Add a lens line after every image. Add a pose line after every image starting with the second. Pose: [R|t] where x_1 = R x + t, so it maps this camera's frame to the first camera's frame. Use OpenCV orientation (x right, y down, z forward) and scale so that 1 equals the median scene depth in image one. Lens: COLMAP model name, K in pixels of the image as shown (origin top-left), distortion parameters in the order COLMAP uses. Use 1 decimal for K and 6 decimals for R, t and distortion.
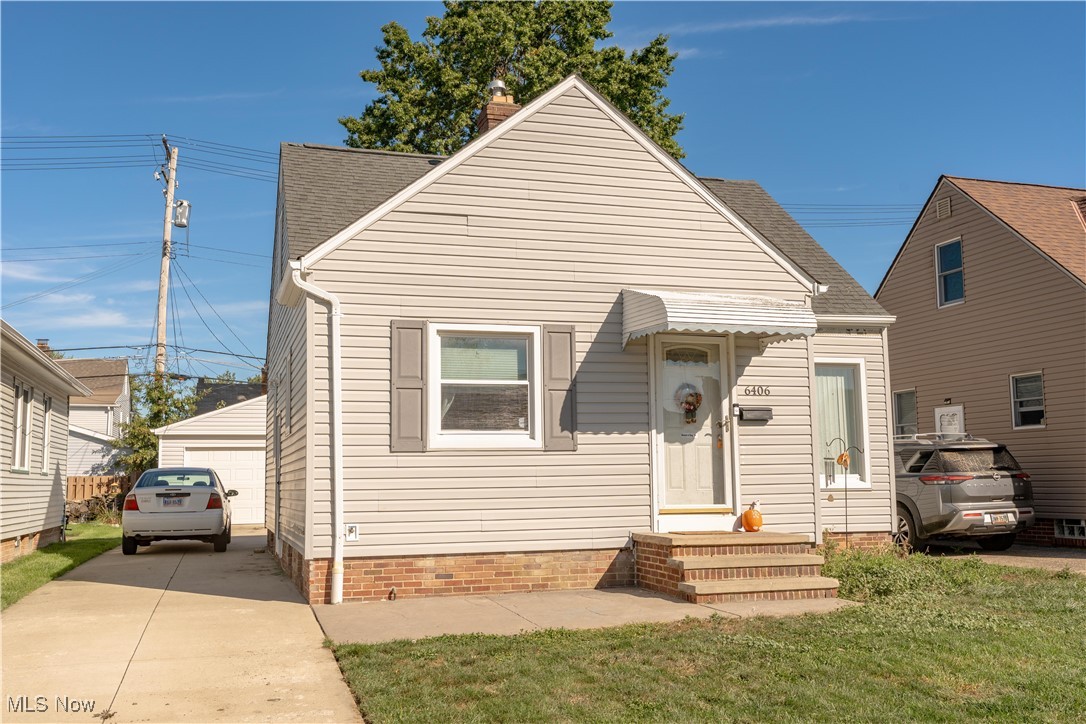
lens RADIAL K [[1035.6, 0, 543.0], [0, 1035.6, 362.0], [0, 0, 1]] dist [0.005568, 0.009770]
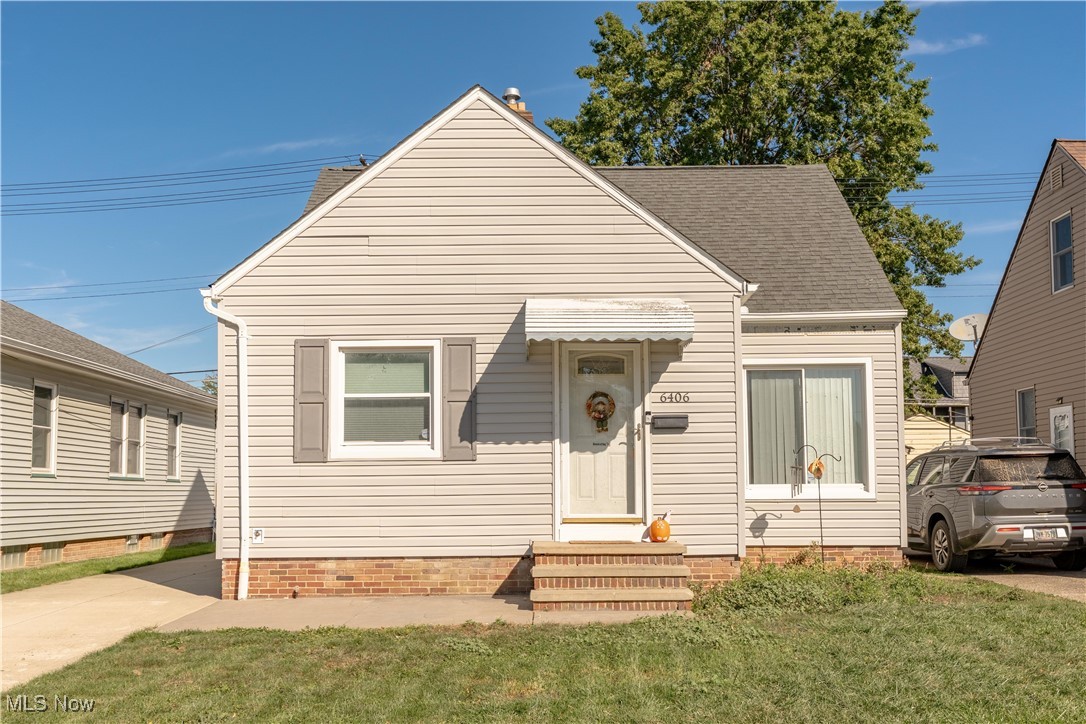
lens RADIAL K [[1089.8, 0, 544.4], [0, 1089.8, 411.7], [0, 0, 1]] dist [0.005497, 0.001633]
pose [[0.957157, -0.015936, -0.289130, 0.389145], [0.028801, 0.998773, 0.040296, -0.003544], [0.288133, -0.046897, 0.956441, -0.007707]]
